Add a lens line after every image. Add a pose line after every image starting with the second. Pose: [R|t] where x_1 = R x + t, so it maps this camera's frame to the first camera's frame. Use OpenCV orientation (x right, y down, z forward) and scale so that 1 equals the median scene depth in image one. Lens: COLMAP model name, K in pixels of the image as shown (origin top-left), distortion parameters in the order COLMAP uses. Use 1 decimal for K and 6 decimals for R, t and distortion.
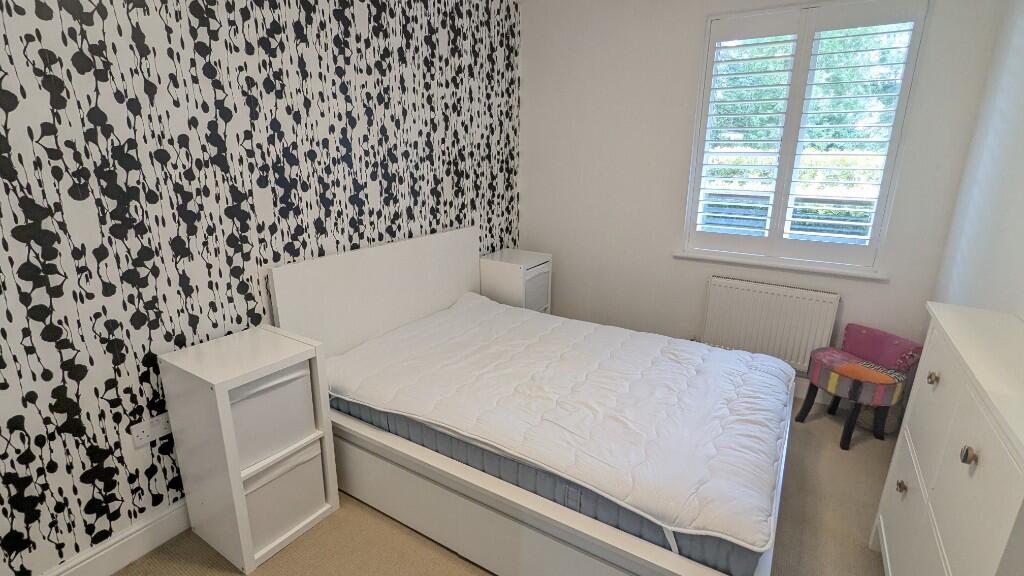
lens RADIAL K [[482.6, 0, 511.7], [0, 482.6, 287.7], [0, 0, 1]] dist [-0.003500, -0.000173]
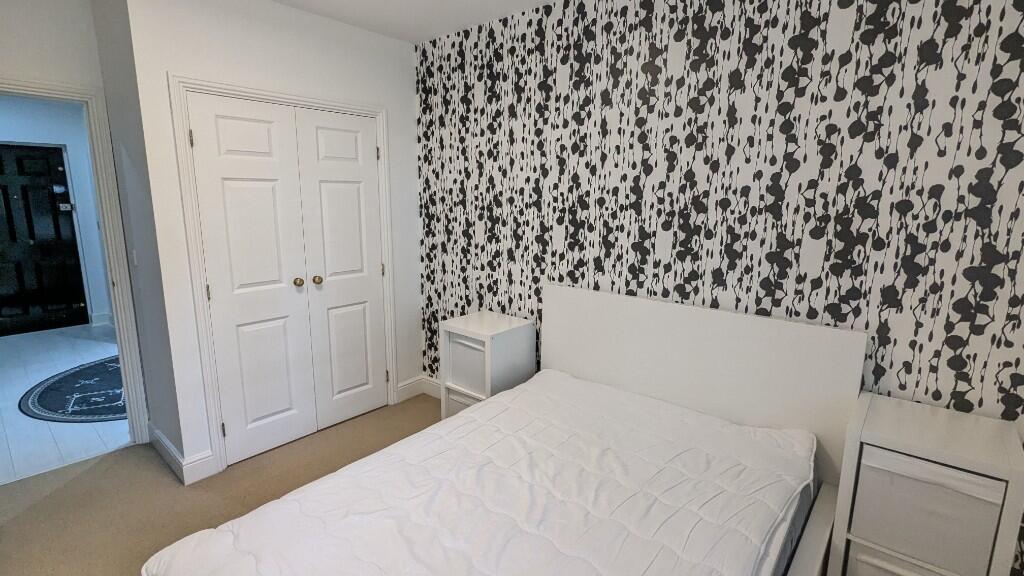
lens RADIAL K [[451.4, 0, 581.8], [0, 451.4, 270.0], [0, 0, 1]] dist [-0.003162, -0.000116]
pose [[-0.064403, 0.153801, -0.986001, 0.651637], [-0.280376, 0.945464, 0.165792, -0.283884], [0.957727, 0.287129, -0.017769, 1.012562]]
